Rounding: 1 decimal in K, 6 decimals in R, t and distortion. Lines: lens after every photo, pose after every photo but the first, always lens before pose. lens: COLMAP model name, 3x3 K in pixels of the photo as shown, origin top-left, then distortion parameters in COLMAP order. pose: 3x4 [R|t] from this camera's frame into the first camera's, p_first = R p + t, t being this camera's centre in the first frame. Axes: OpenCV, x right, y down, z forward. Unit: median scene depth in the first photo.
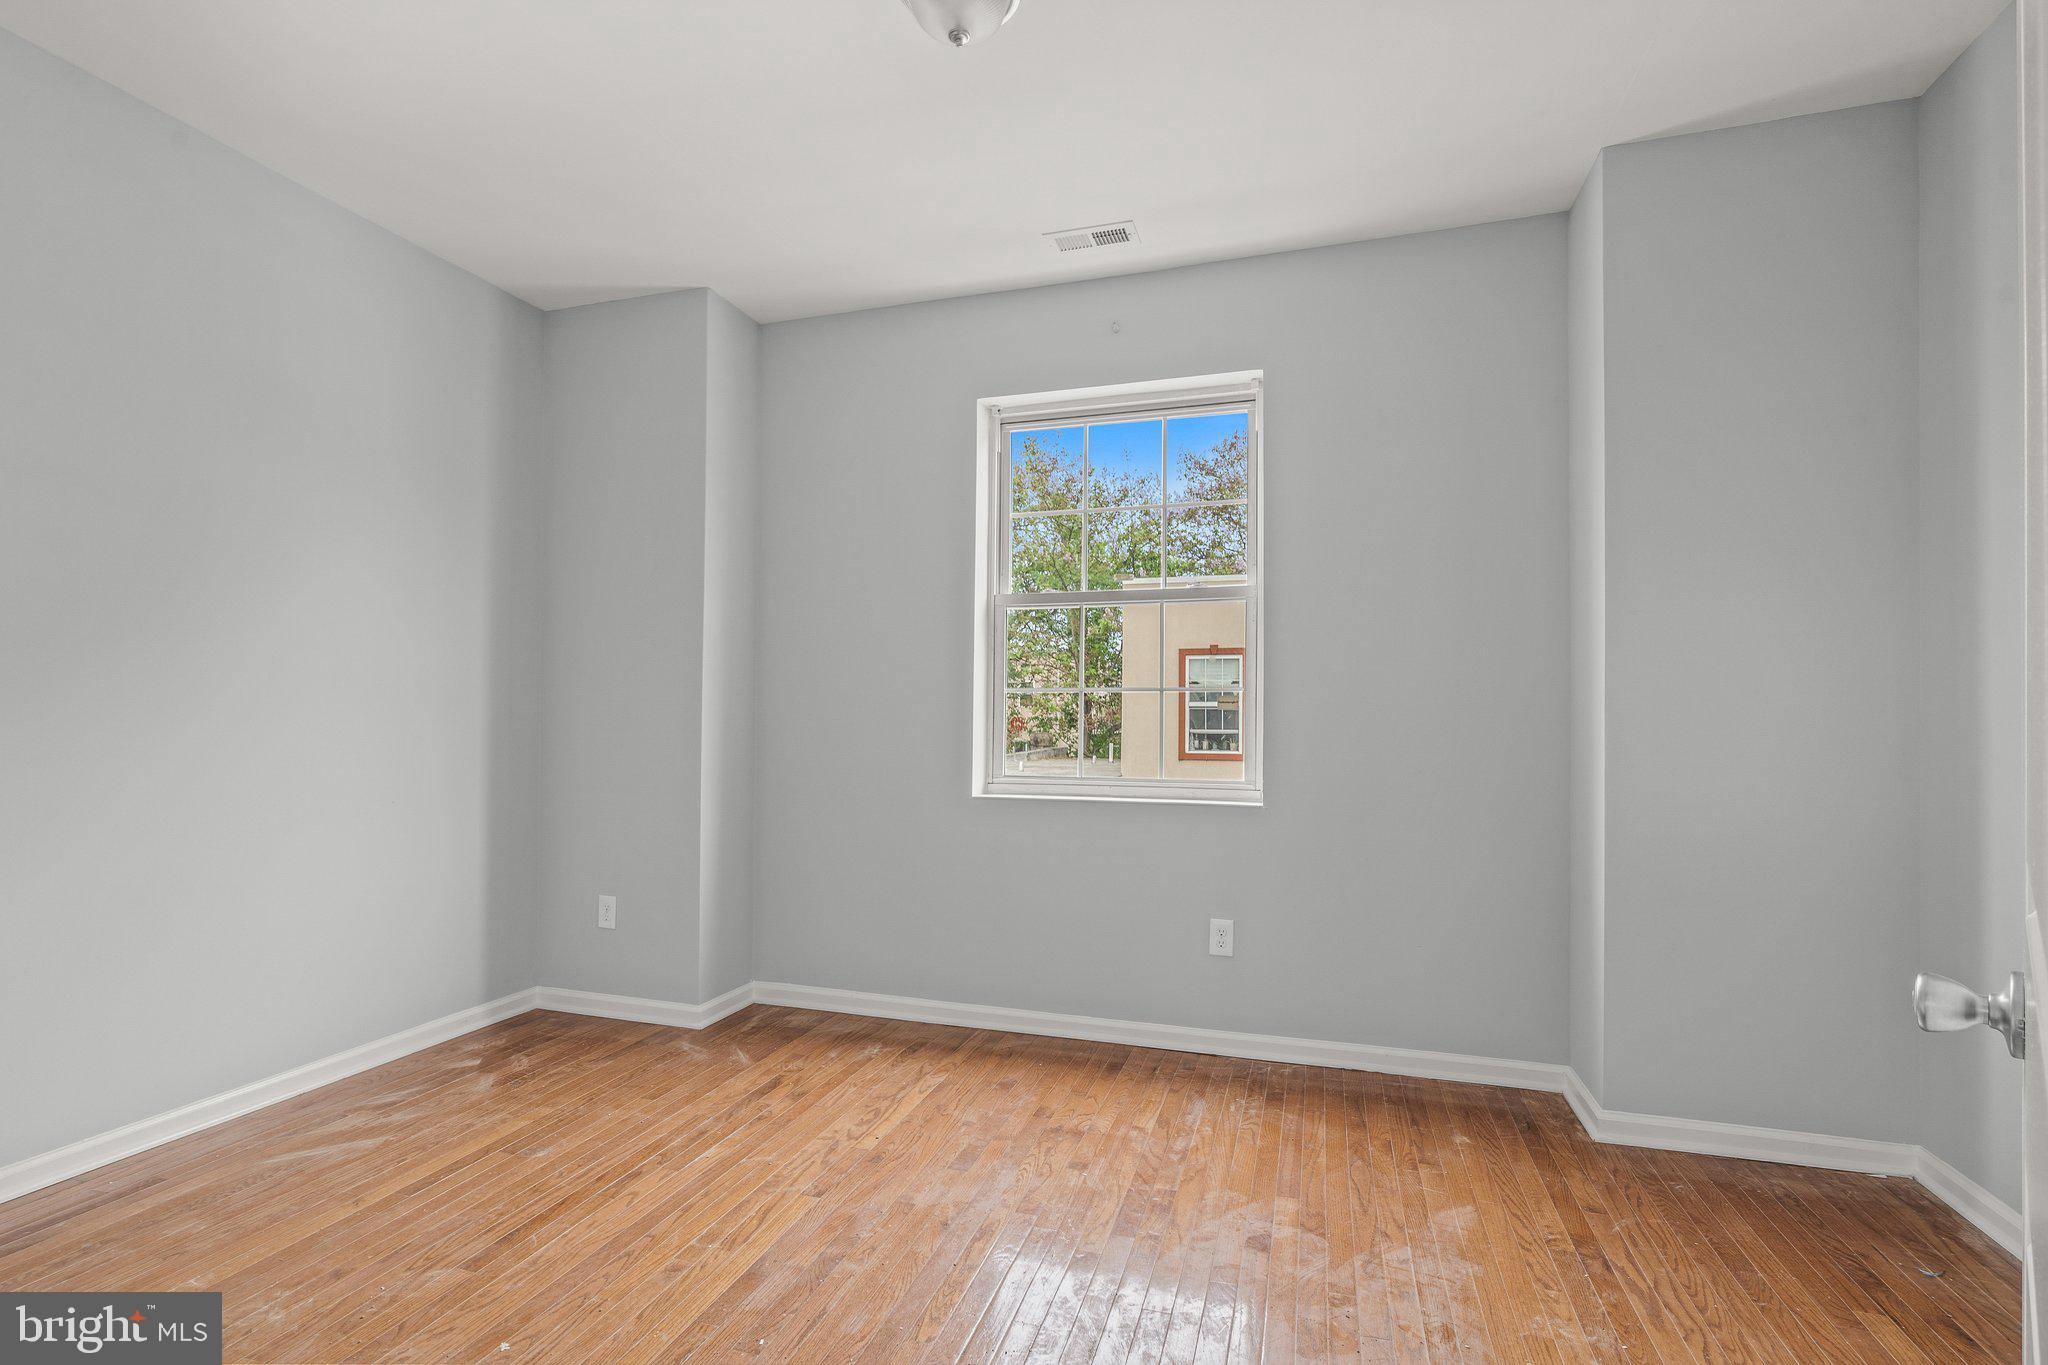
lens RADIAL K [[918.7, 0, 1024.0], [0, 918.7, 682.5], [0, 0, 1]] dist [-0.004806, 0.000241]
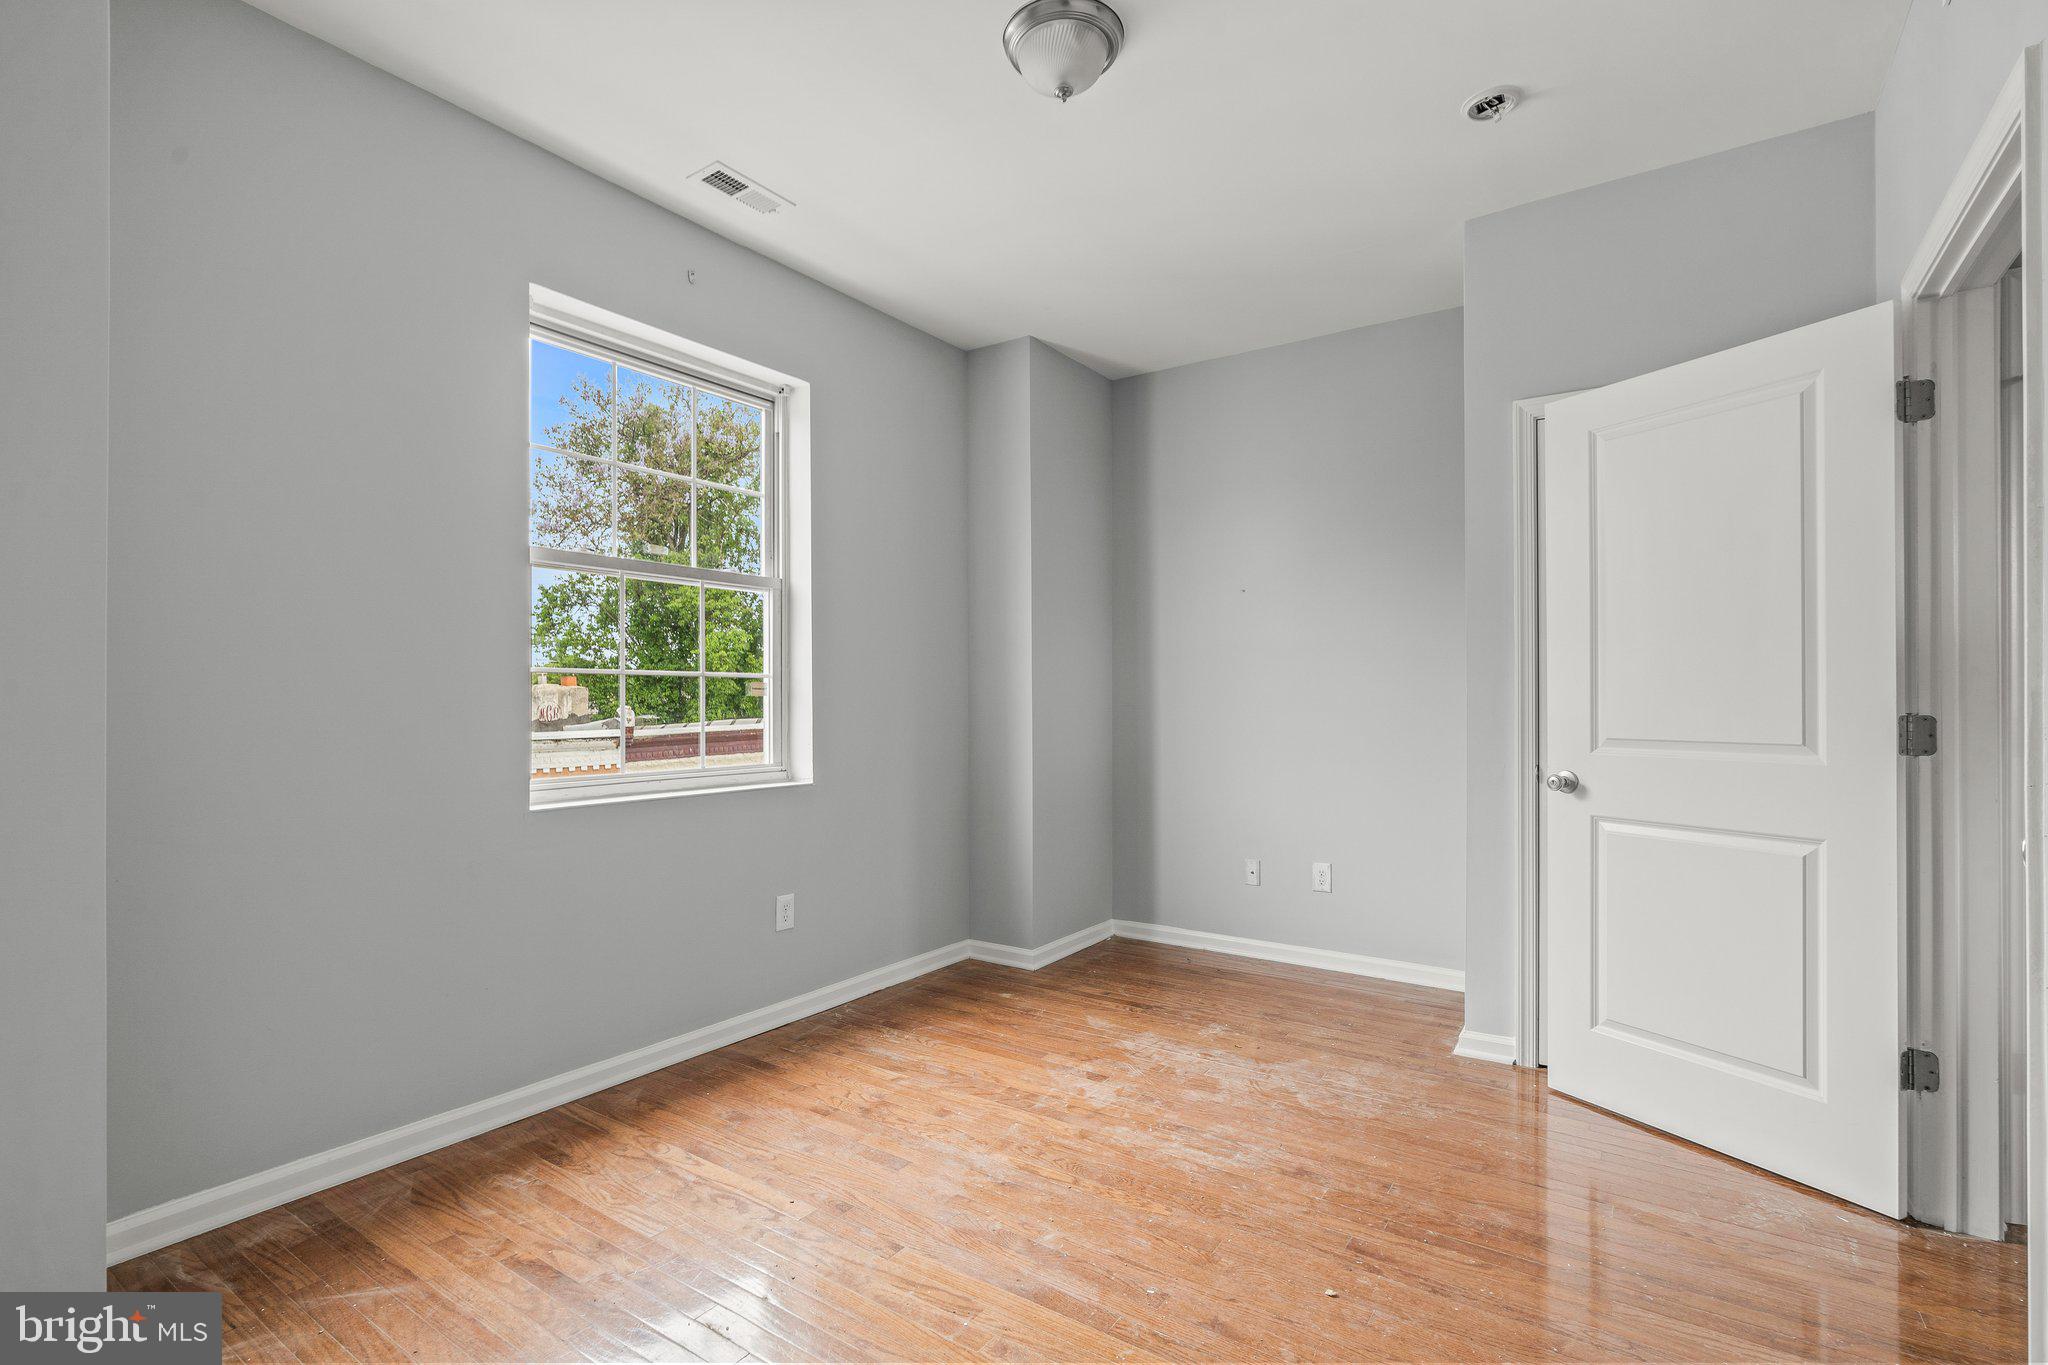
lens RADIAL K [[929.5, 0, 980.8], [0, 929.5, 675.7], [0, 0, 1]] dist [-0.005794, 0.000259]
pose [[0.337468, 0.017600, 0.941172, -0.851131], [-0.031877, 0.999465, -0.007260, 0.006955], [-0.940797, -0.027552, 0.337849, 0.514081]]
